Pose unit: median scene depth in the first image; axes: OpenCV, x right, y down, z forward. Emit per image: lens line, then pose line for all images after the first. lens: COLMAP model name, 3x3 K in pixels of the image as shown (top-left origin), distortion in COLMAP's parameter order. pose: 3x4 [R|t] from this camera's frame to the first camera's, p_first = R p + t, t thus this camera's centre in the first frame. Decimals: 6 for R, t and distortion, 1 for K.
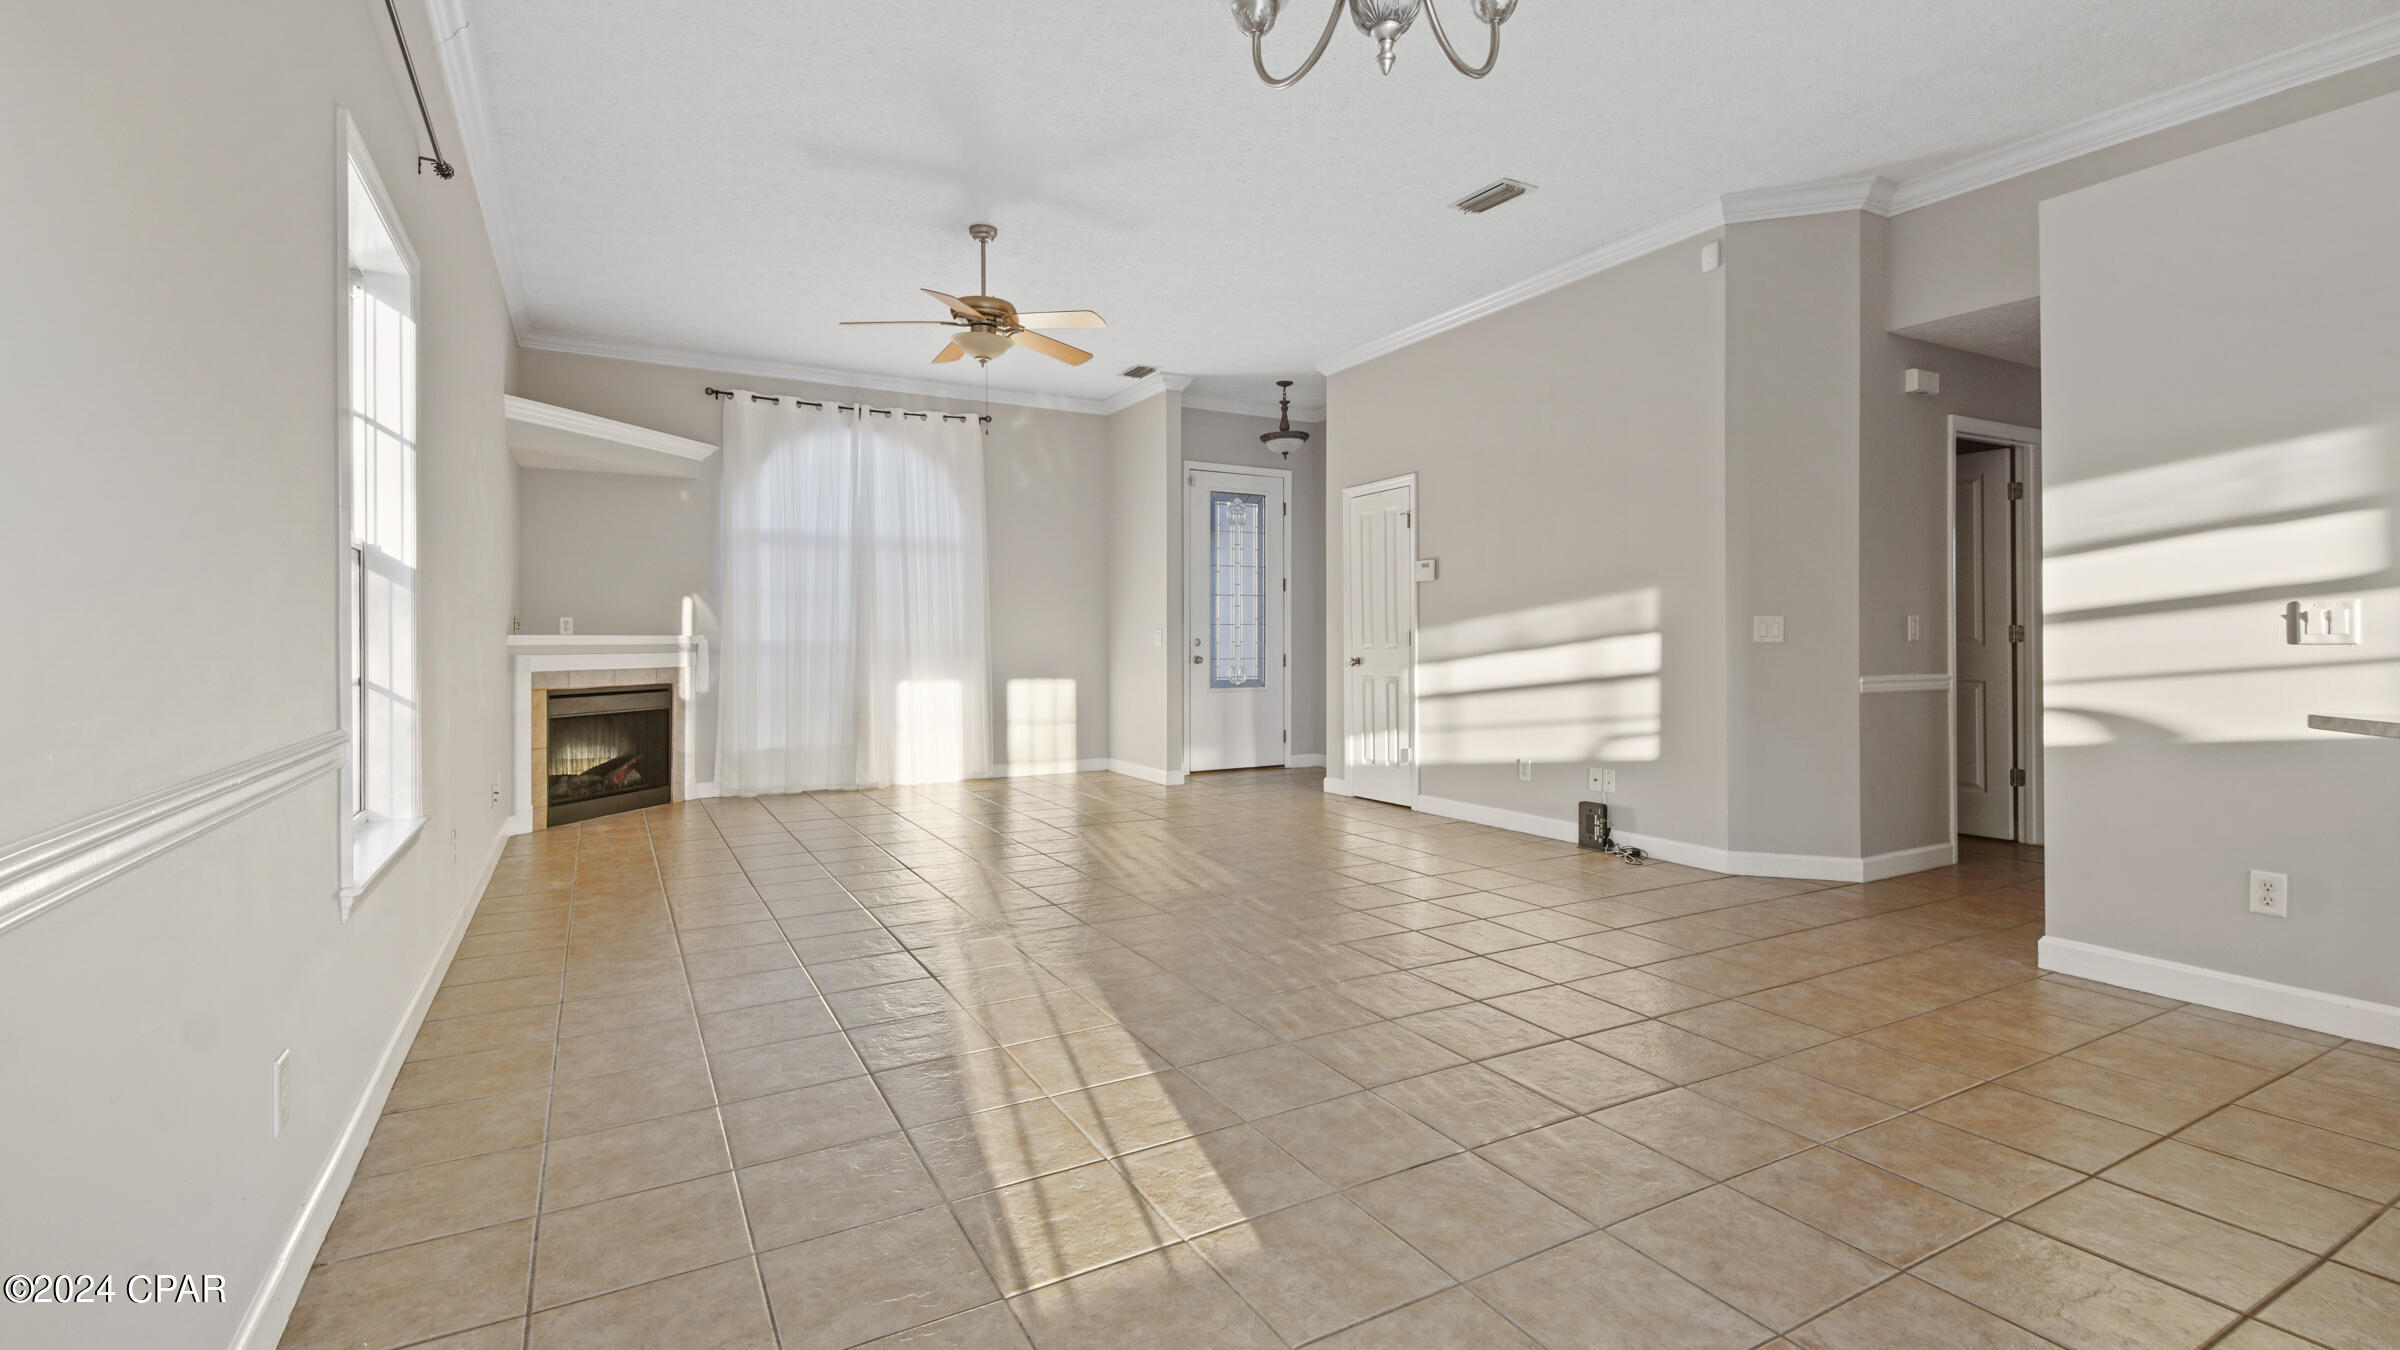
lens RADIAL K [[1073.2, 0, 1235.0], [0, 1073.2, 631.9], [0, 0, 1]] dist [0.018313, -0.001095]
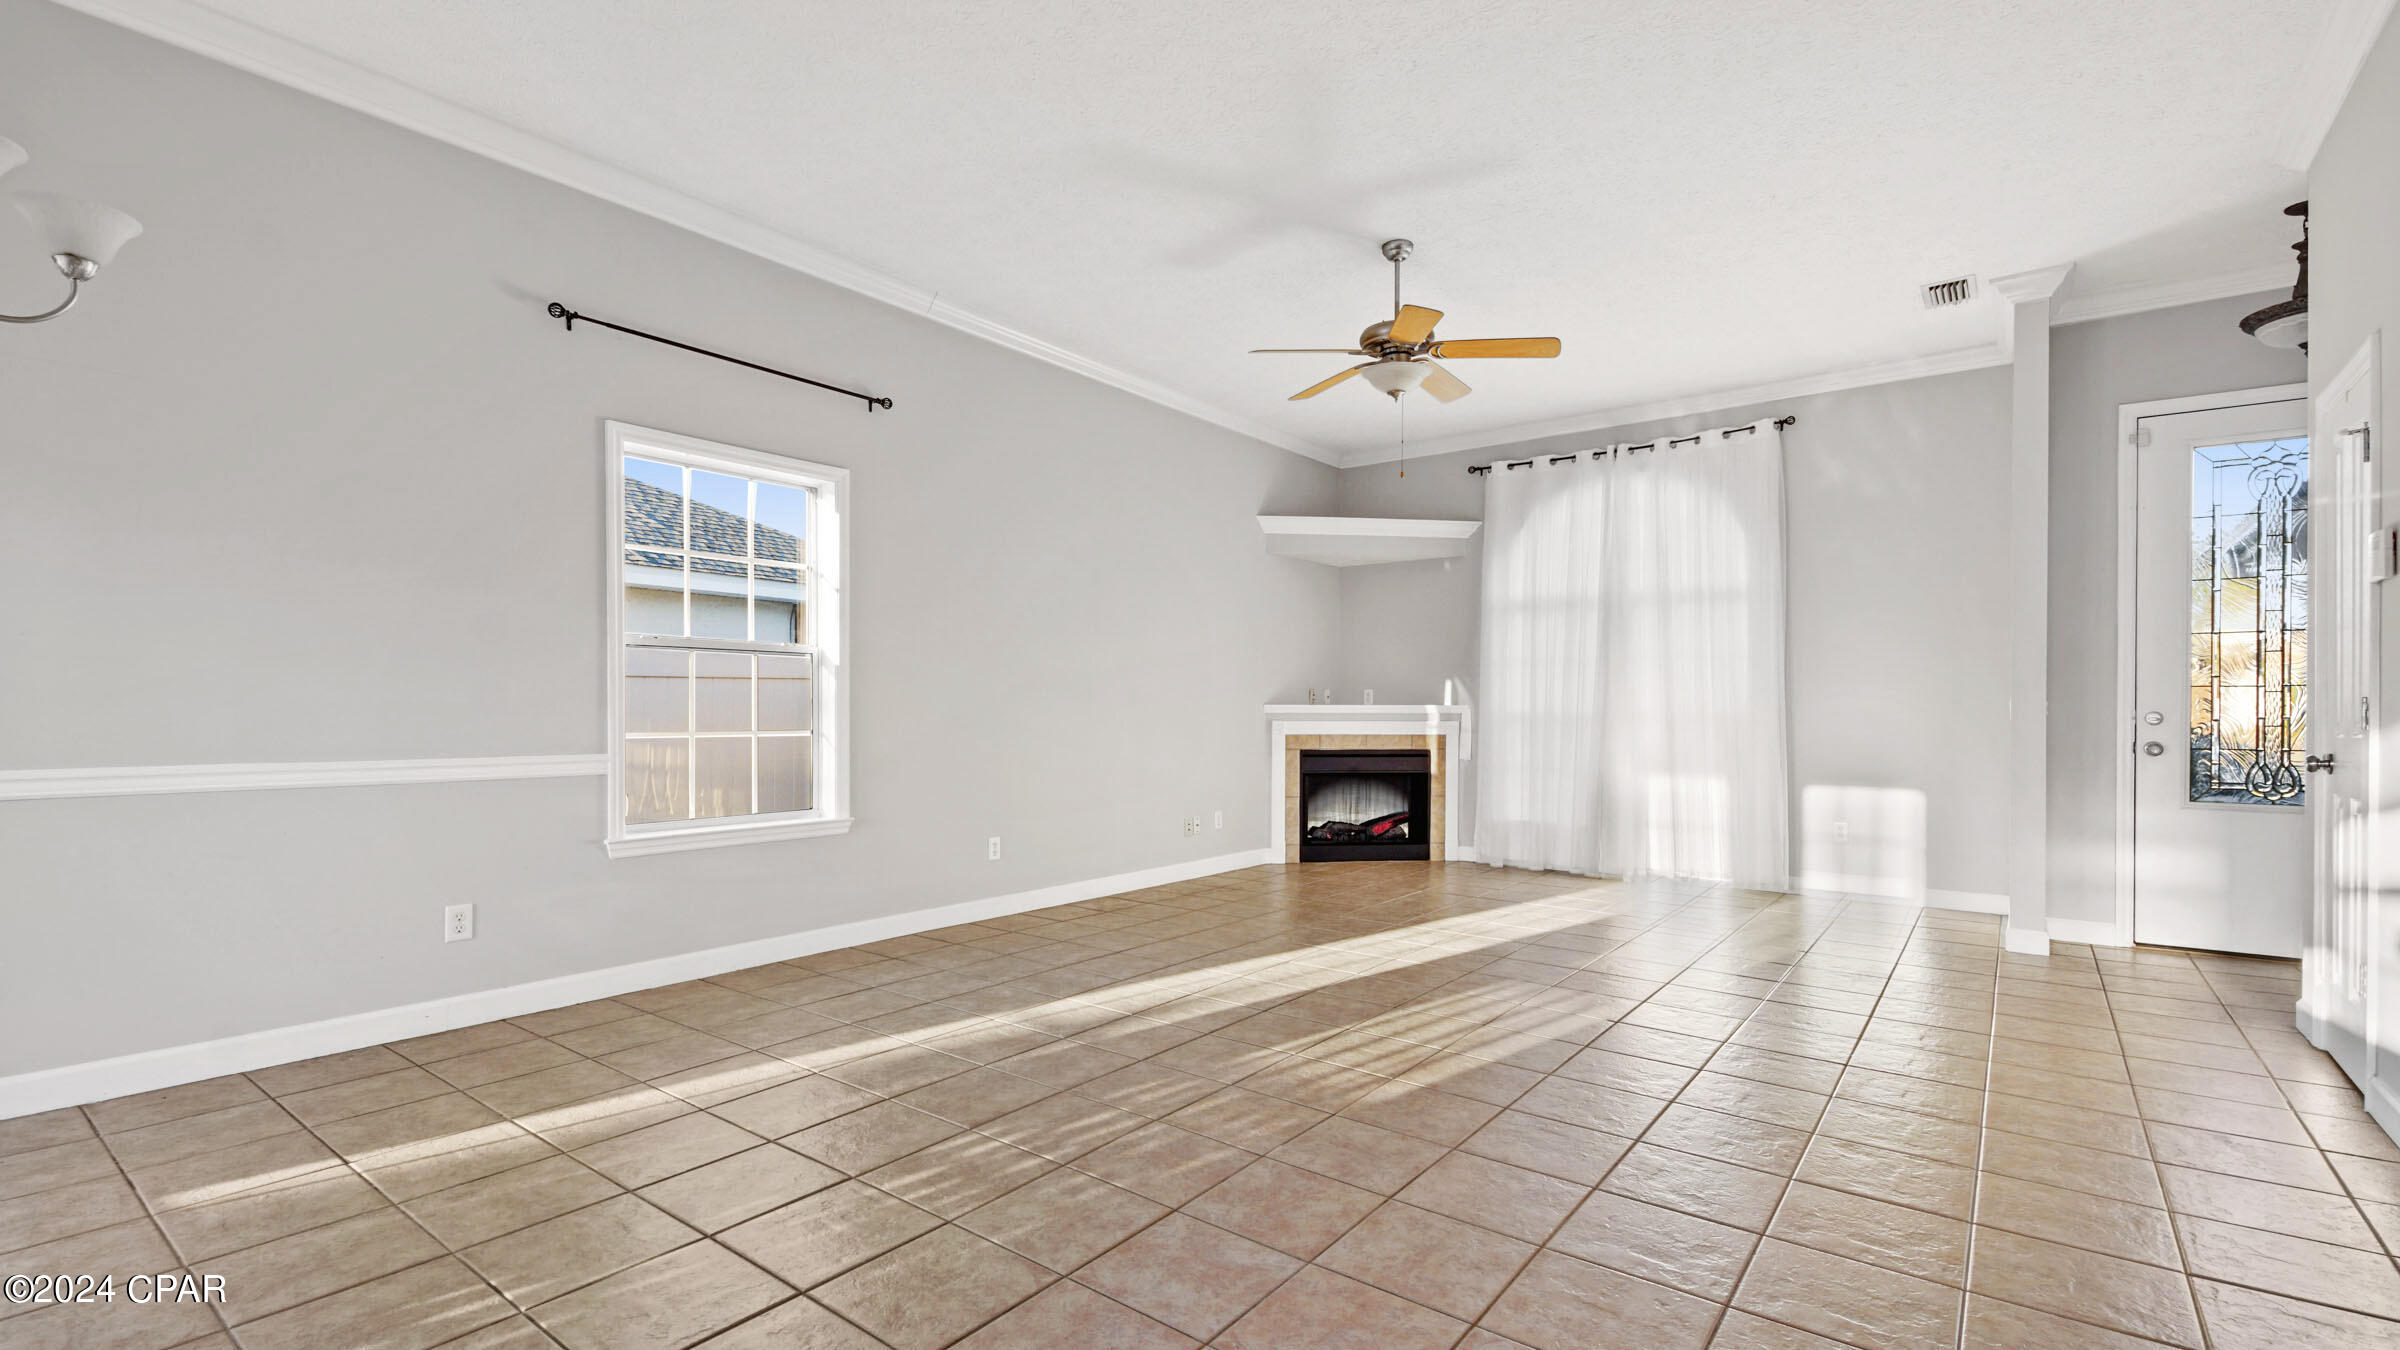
lens RADIAL K [[1073.2, 0, 1209.0], [0, 1073.2, 710.4], [0, 0, 1]] dist [0.018313, -0.001095]
pose [[0.378283, 0.007220, -0.925662, 0.374583], [0.002968, 0.999955, 0.009012, -0.001792], [0.925685, -0.006156, 0.378244, 0.375188]]
